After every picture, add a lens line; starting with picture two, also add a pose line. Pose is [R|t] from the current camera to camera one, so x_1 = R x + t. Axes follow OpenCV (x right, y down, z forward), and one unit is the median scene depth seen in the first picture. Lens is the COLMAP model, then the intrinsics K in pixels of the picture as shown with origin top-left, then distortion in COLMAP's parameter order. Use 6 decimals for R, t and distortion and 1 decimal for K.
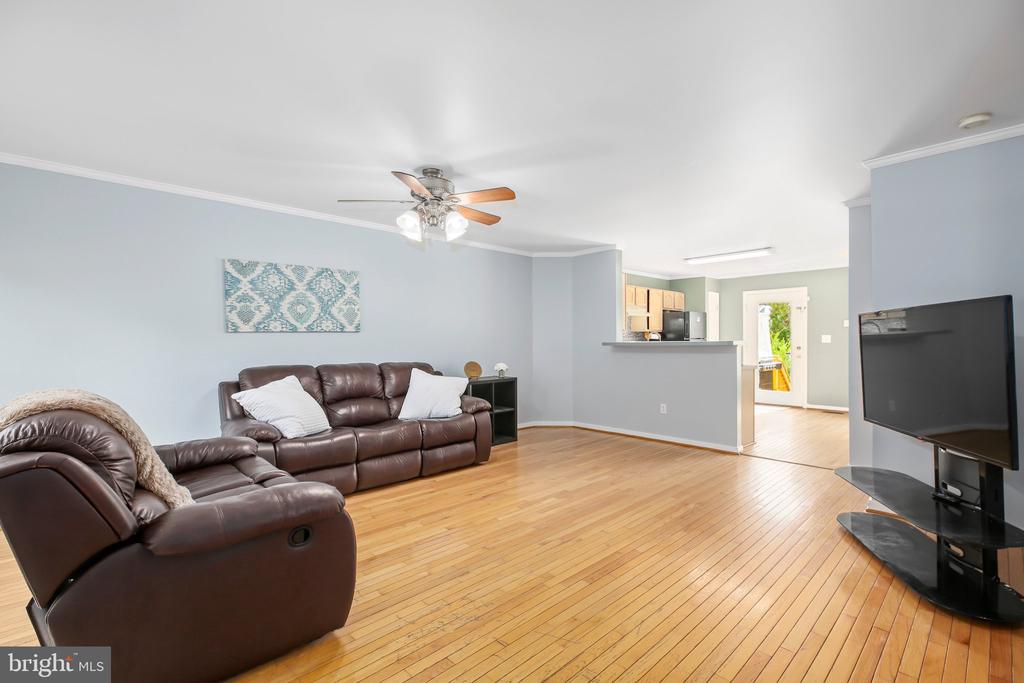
lens RADIAL K [[454.4, 0, 515.5], [0, 454.4, 341.9], [0, 0, 1]] dist [0.001040, 0.000017]
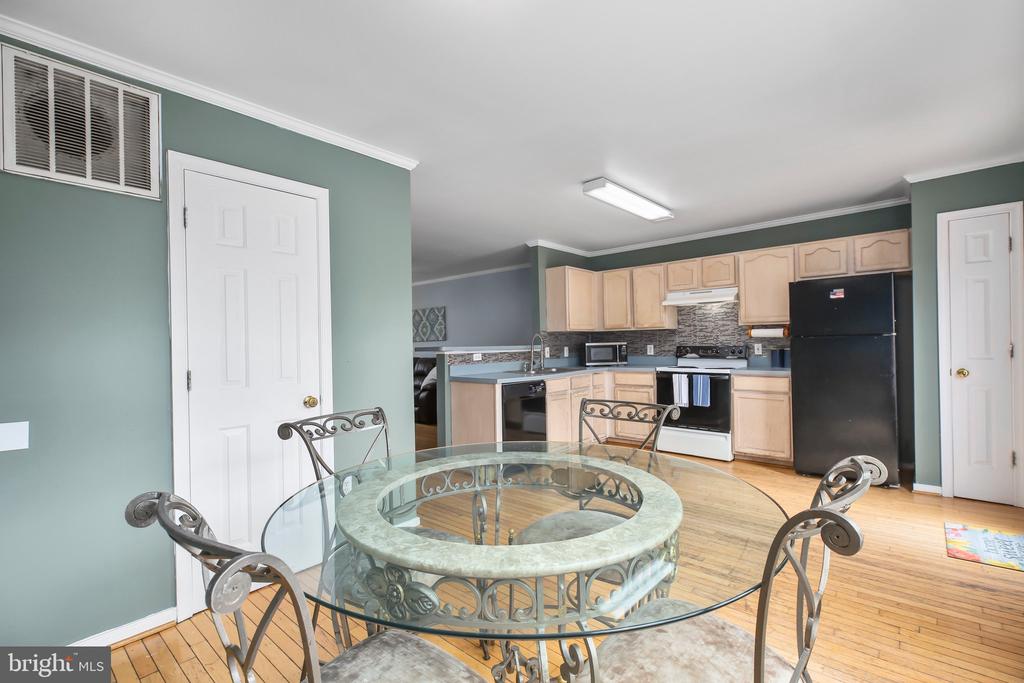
lens RADIAL K [[454.4, 0, 515.5], [0, 454.4, 341.9], [0, 0, 1]] dist [0.001040, 0.000017]
pose [[0.099081, 0.001150, -0.995079, 1.634310], [0.017369, 0.999845, 0.002885, -0.018014], [0.994928, -0.017569, 0.099046, 1.232999]]
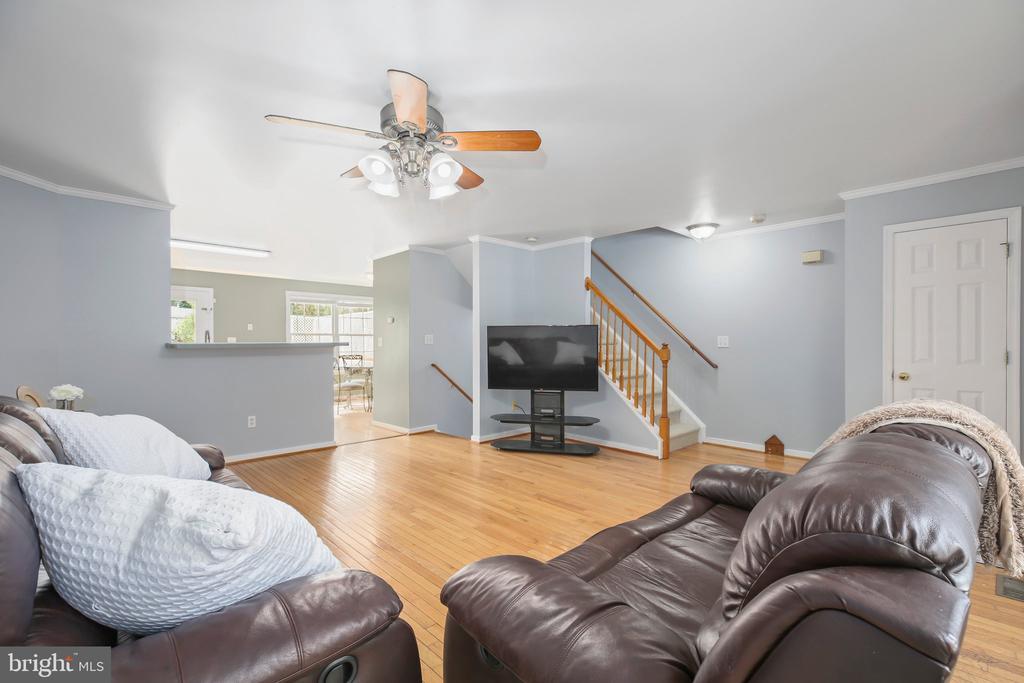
lens RADIAL K [[468.3, 0, 512.0], [0, 468.3, 341.5], [0, 0, 1]] dist [0.000448, 0.000011]
pose [[0.001083, 0.007770, 0.999969, -0.711183], [0.003207, 0.999965, -0.007774, 0.008839], [-0.999994, 0.003215, 0.001058, 0.670916]]
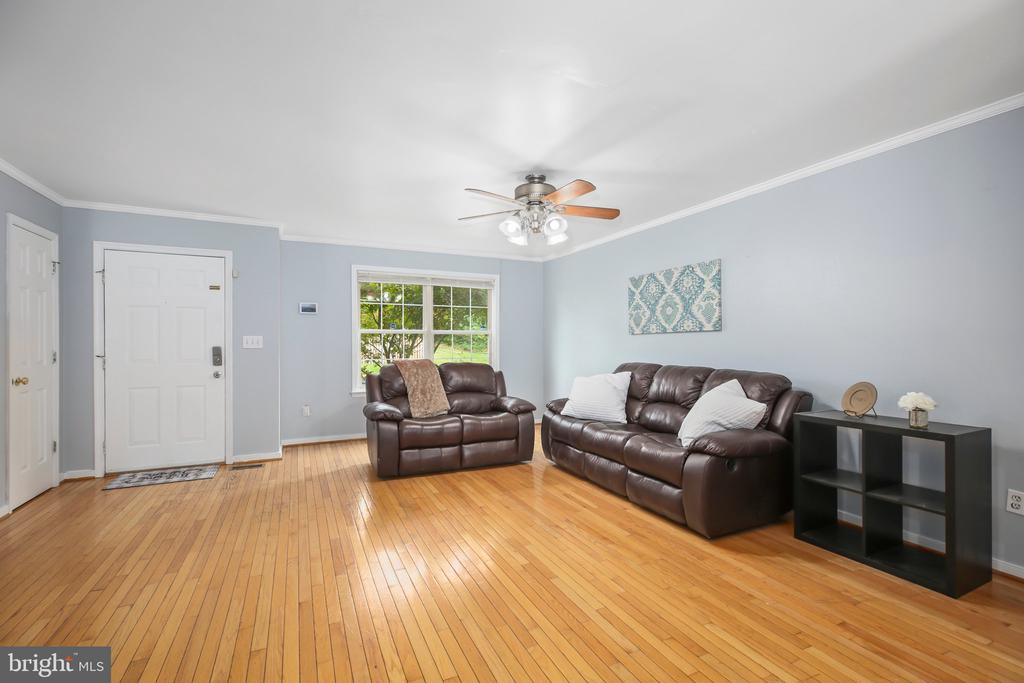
lens RADIAL K [[454.4, 0, 515.5], [0, 454.4, 341.9], [0, 0, 1]] dist [0.001040, 0.000017]
pose [[-0.301805, 0.001223, -0.953369, 0.643378], [0.000208, 0.999999, 0.001217, -0.002387], [0.953370, 0.000169, -0.301805, 1.003420]]
